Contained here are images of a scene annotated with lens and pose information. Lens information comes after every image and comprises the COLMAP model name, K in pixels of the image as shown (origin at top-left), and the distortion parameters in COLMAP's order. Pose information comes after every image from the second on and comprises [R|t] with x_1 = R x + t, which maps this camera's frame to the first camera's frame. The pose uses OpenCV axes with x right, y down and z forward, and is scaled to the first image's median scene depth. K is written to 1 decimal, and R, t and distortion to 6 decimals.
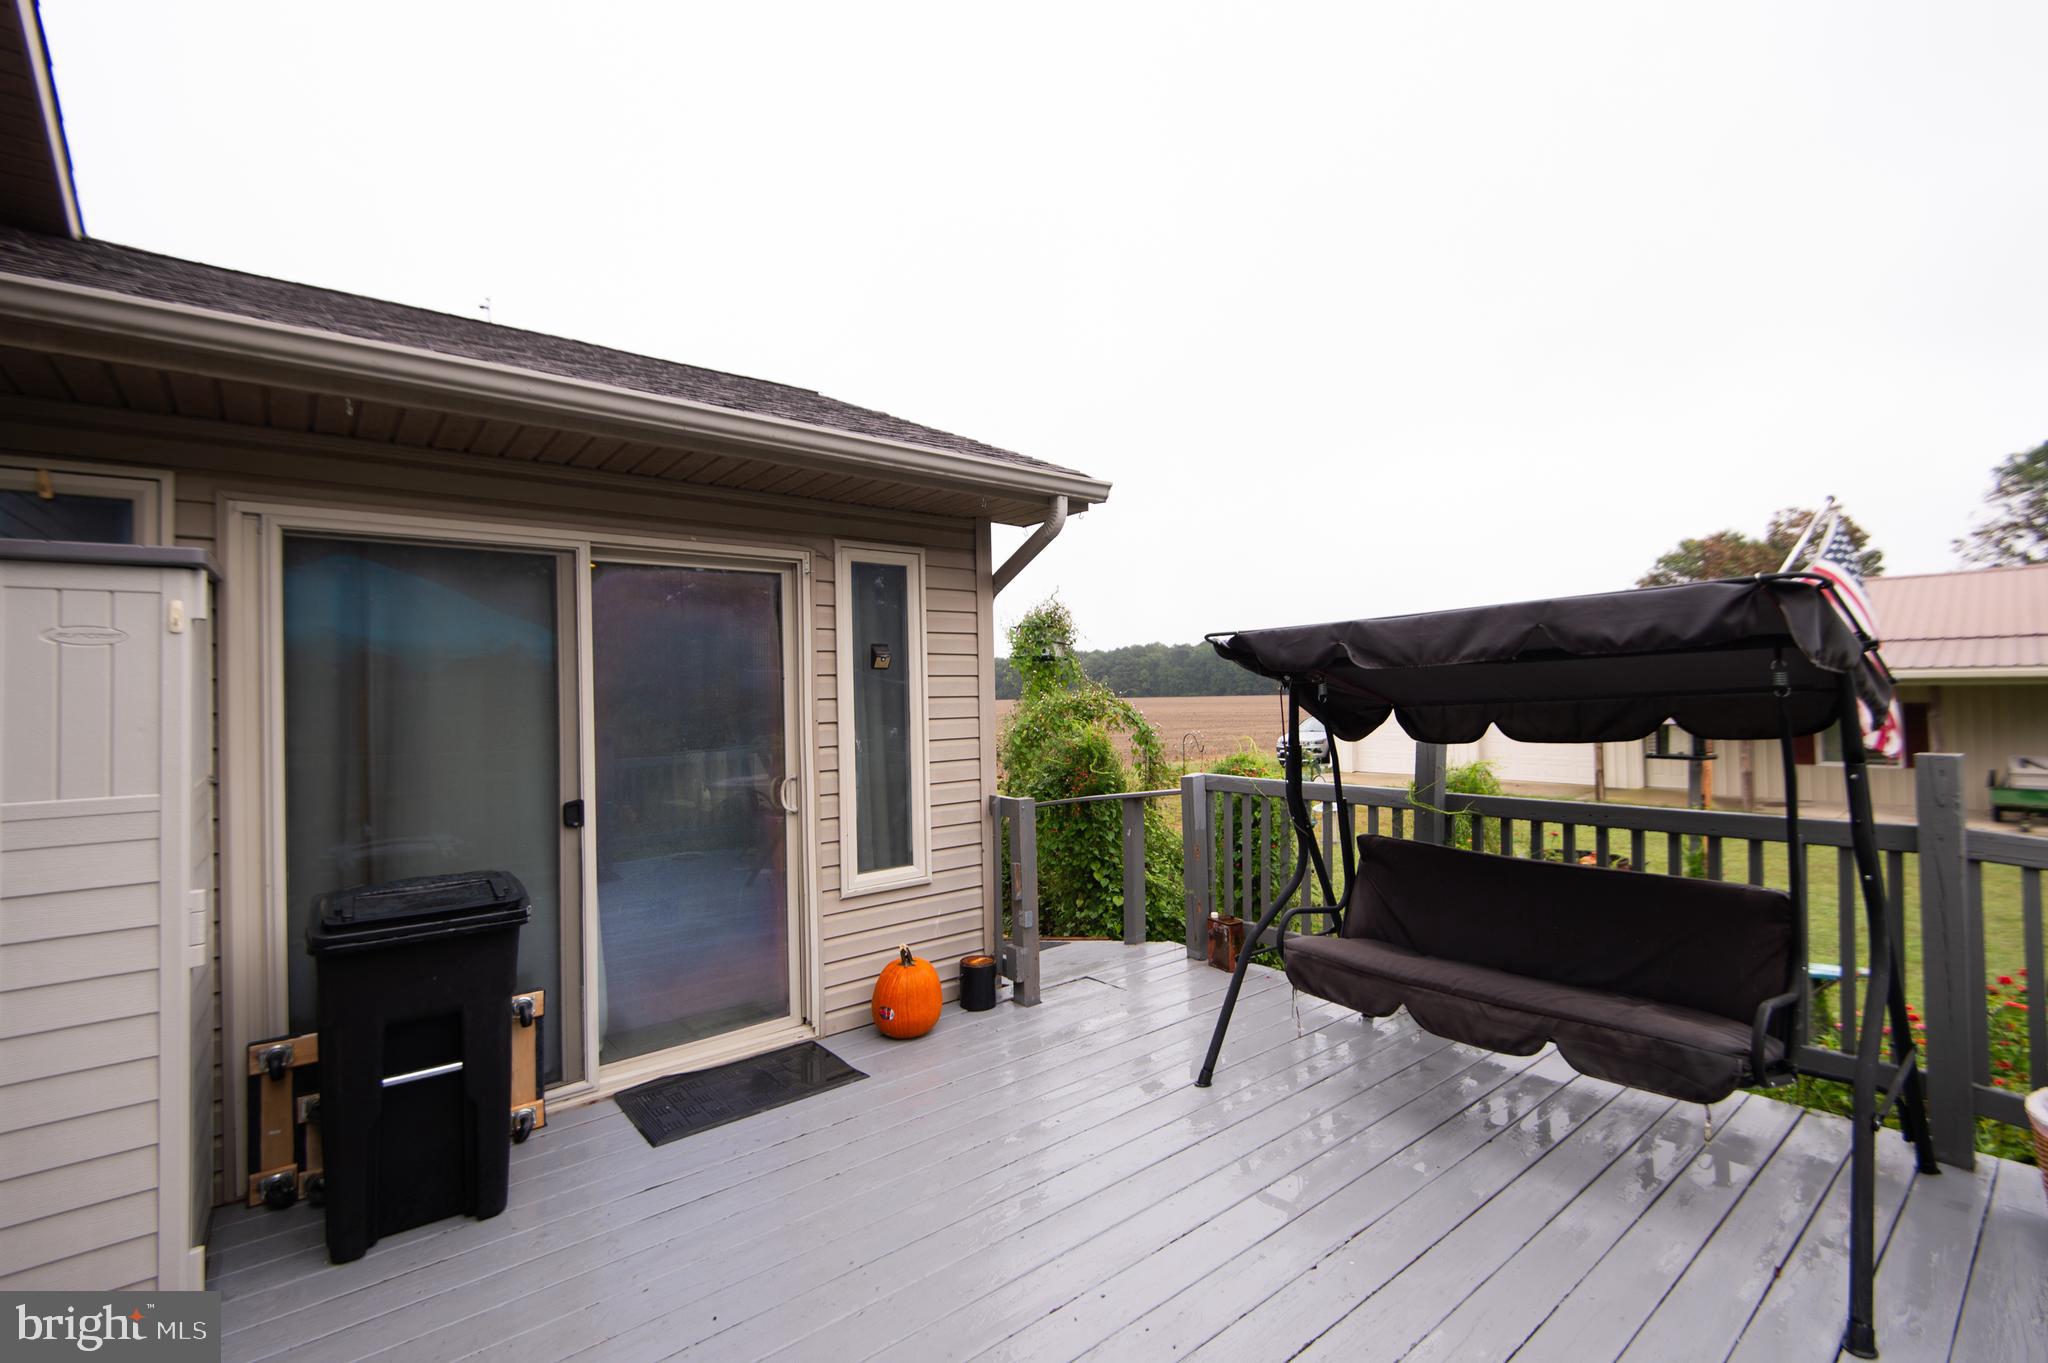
lens RADIAL K [[920.0, 0, 1024.0], [0, 920.0, 681.5], [0, 0, 1]] dist [-0.001207, -0.000079]
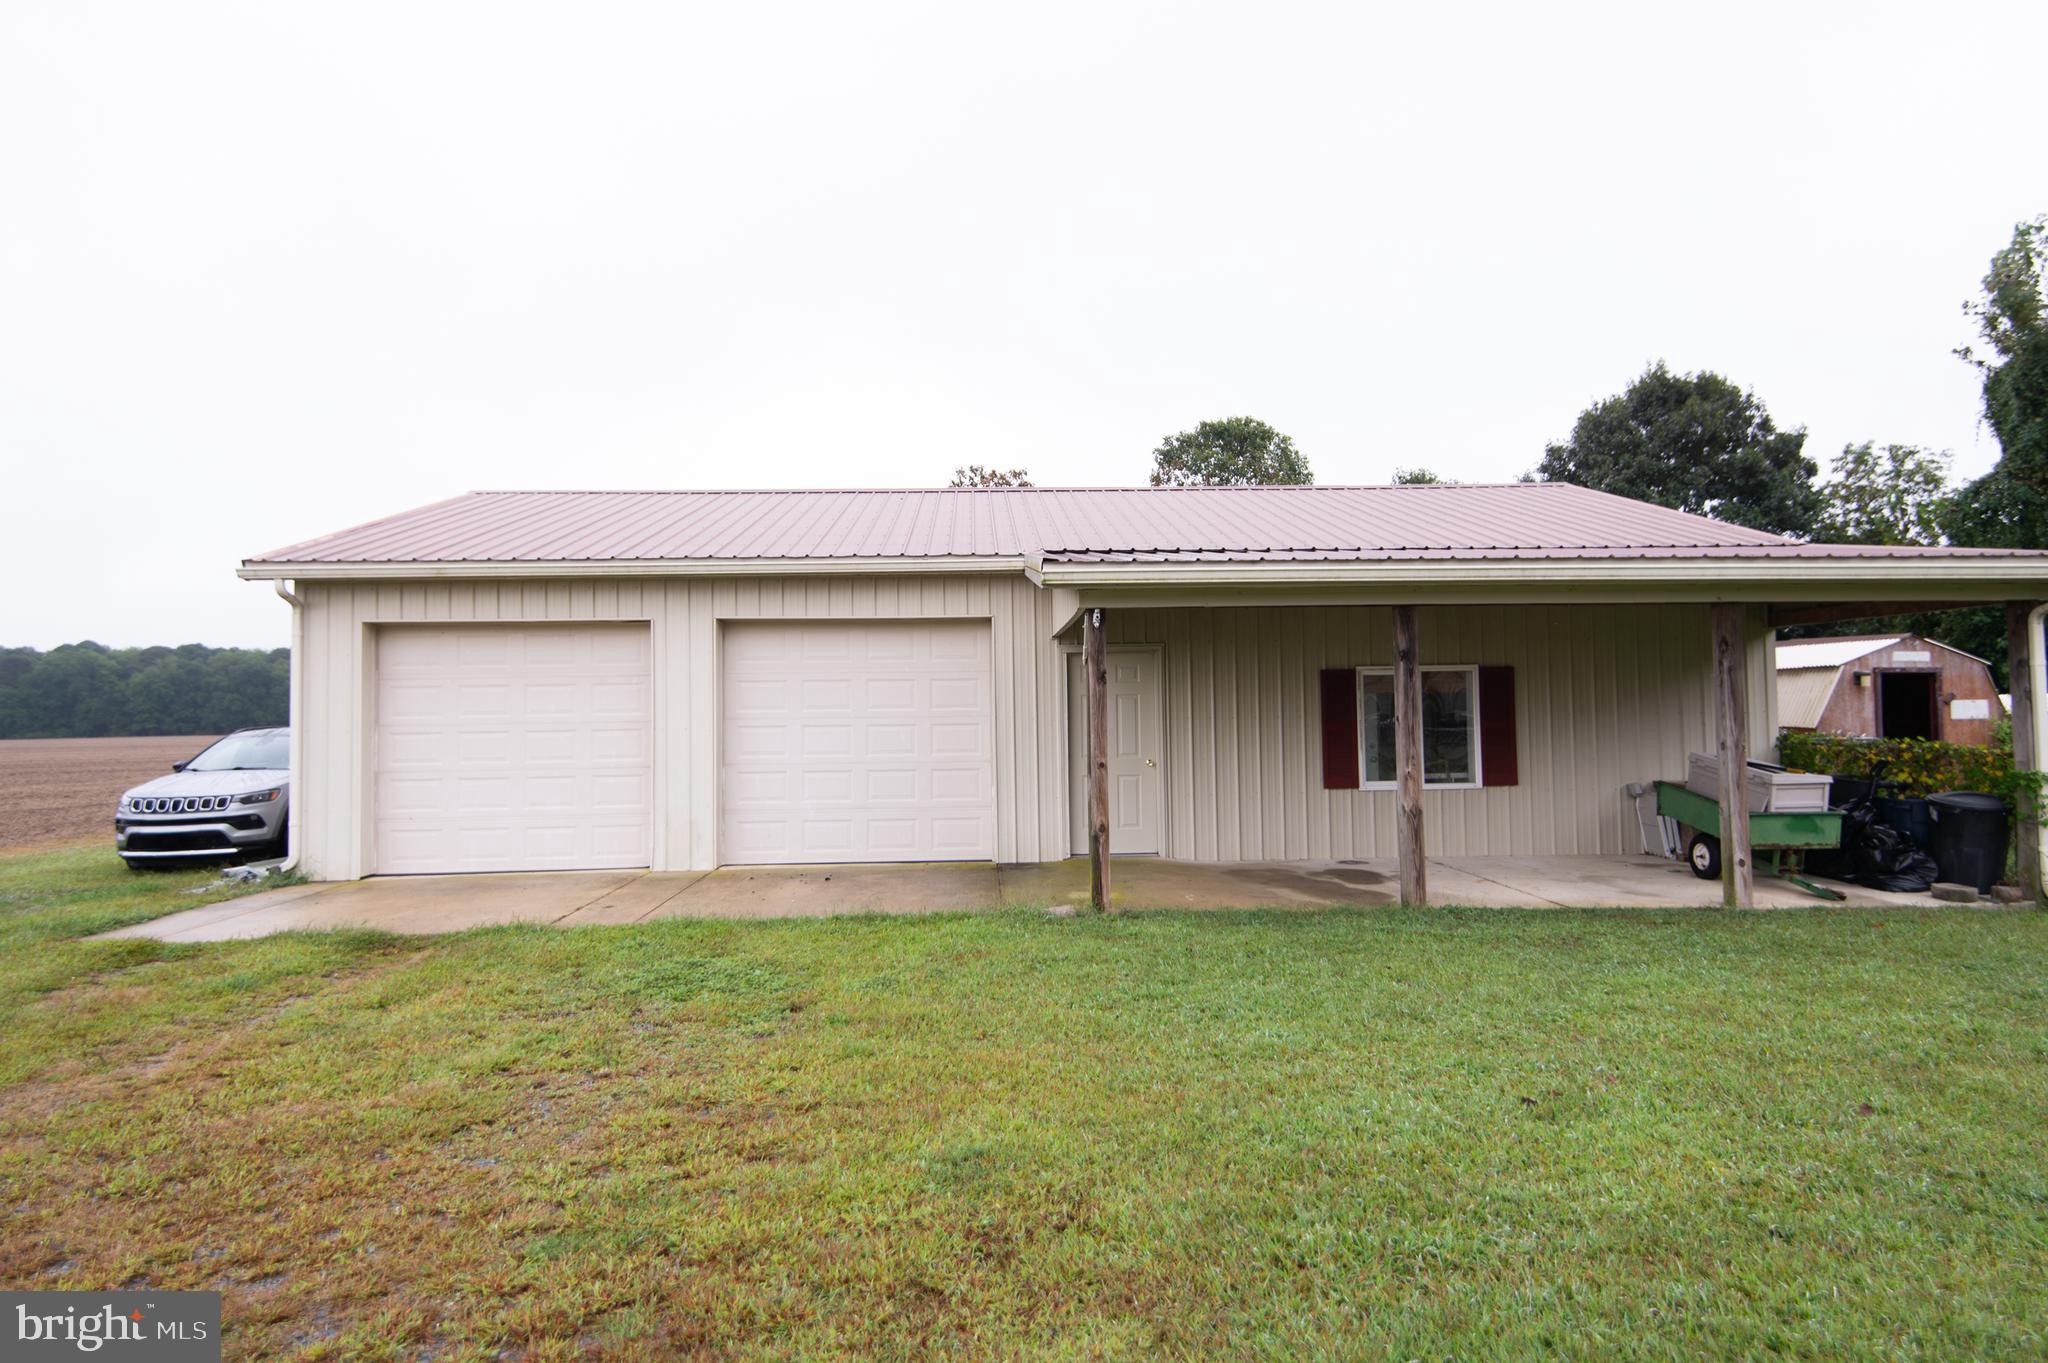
lens RADIAL K [[1143.1, 0, 1024.0], [0, 1143.1, 681.5], [0, 0, 1]] dist [-0.000543, -0.000453]
pose [[0.635876, 0.030379, 0.771193, 0.159937], [-0.002119, 0.999290, -0.037617, 0.035704], [-0.771788, 0.022286, 0.635489, 0.466710]]
